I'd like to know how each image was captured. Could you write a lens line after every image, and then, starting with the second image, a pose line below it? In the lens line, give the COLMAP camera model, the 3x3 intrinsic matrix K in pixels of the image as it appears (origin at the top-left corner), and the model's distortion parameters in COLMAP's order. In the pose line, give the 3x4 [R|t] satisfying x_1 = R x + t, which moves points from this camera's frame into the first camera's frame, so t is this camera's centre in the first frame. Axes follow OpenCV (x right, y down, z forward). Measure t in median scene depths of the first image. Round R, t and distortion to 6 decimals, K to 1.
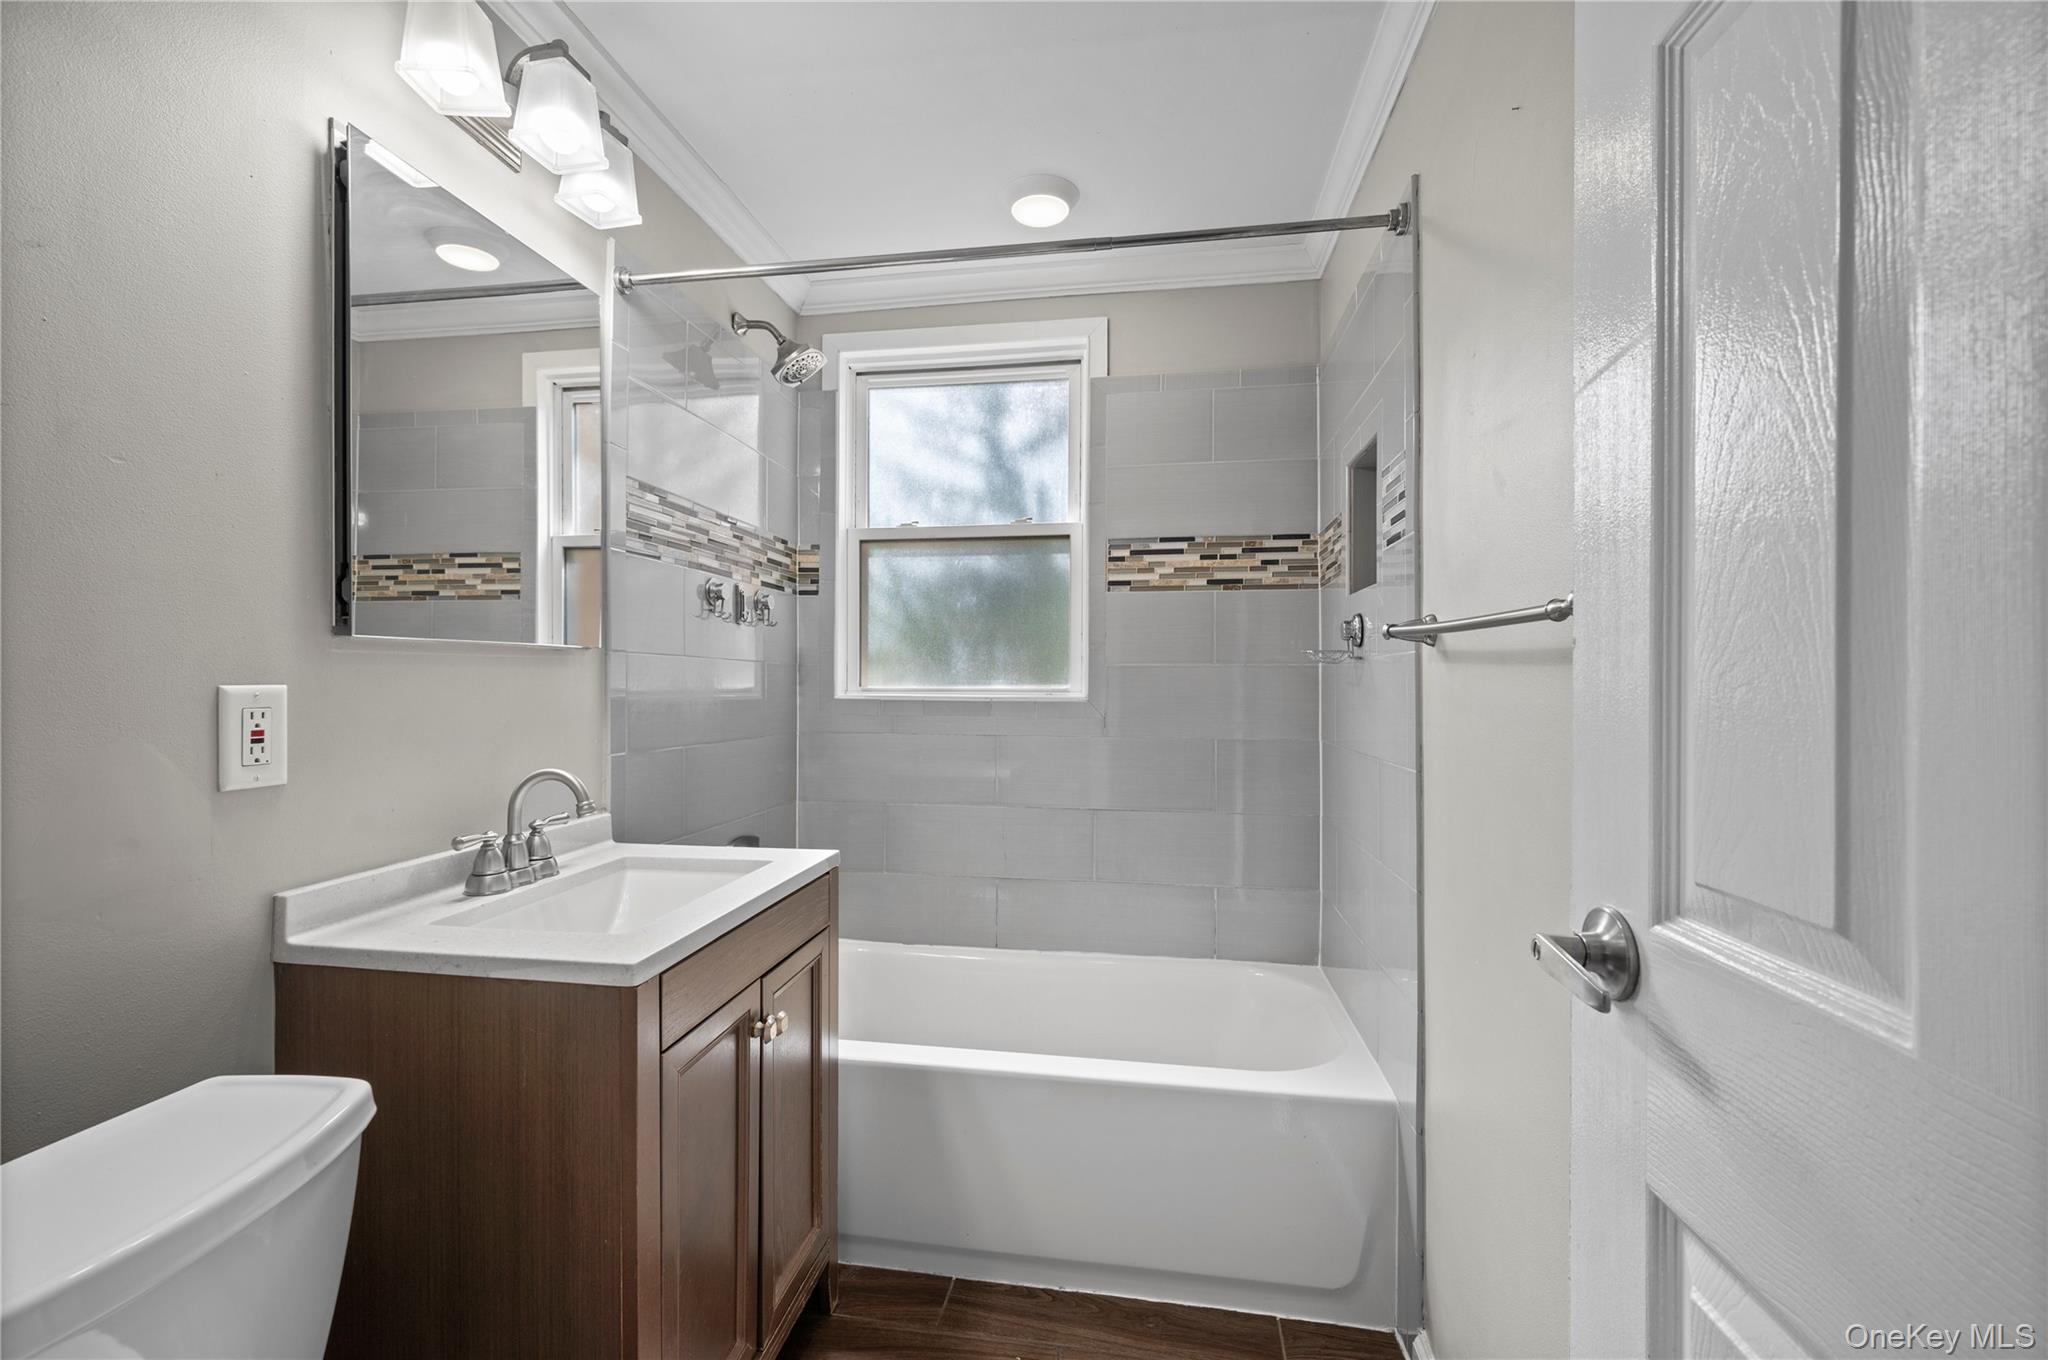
lens RADIAL K [[849.6, 0, 1020.3], [0, 849.6, 679.5], [0, 0, 1]] dist [0.000714, 0.000755]
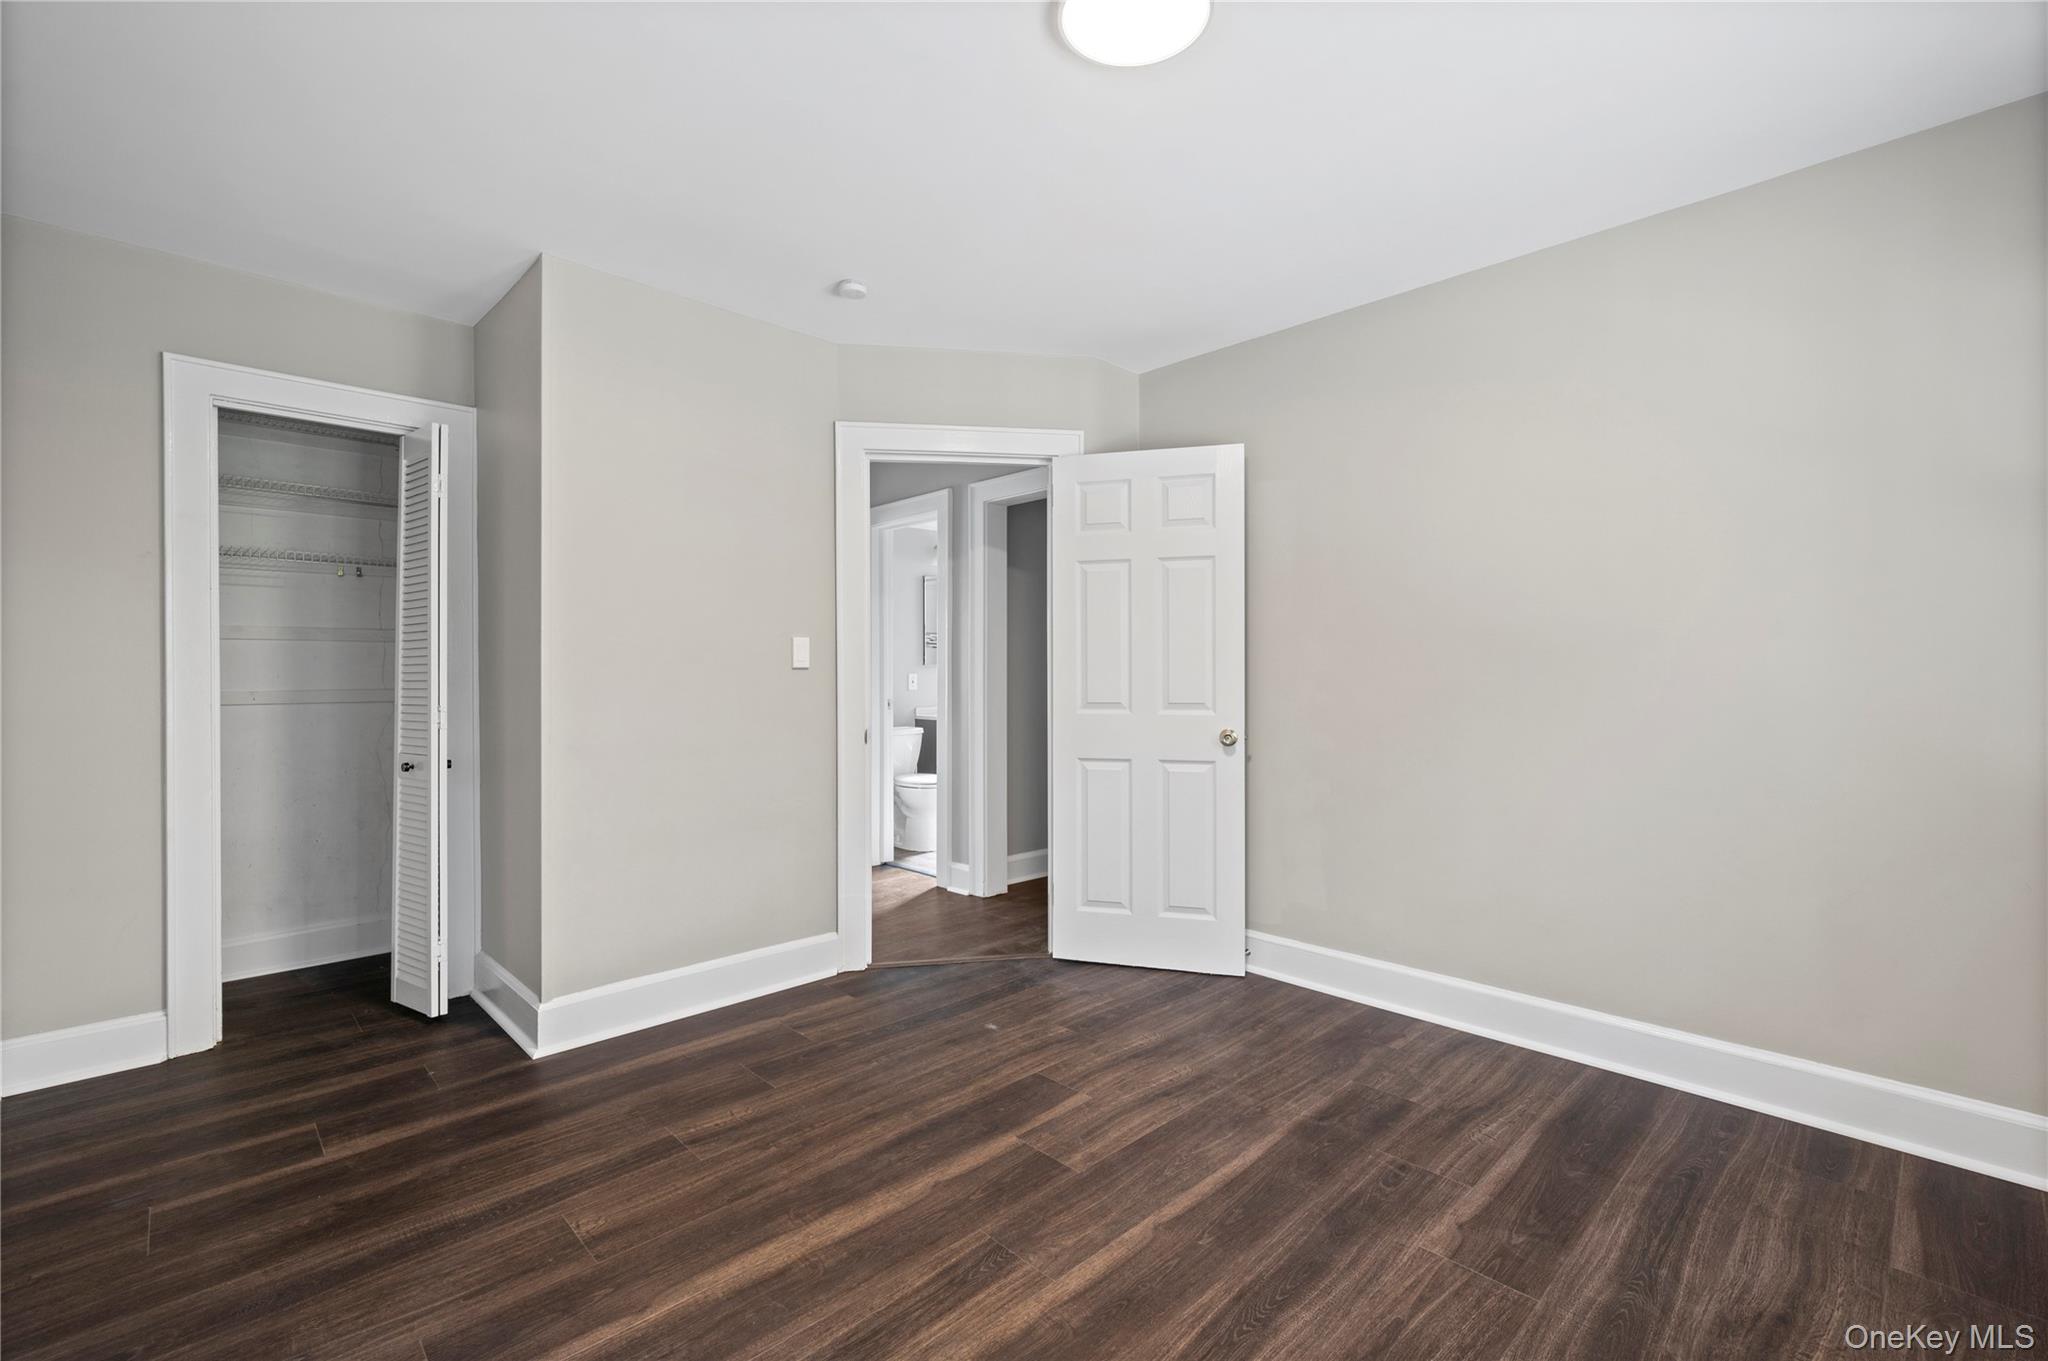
lens RADIAL K [[849.6, 0, 1028.4], [0, 849.6, 675.1], [0, 0, 1]] dist [0.000714, 0.000755]
pose [[0.808296, 0.003340, -0.588767, 3.238956], [-0.002977, 0.999994, 0.001586, 0.015623], [0.588769, 0.000470, 0.808301, -3.310184]]
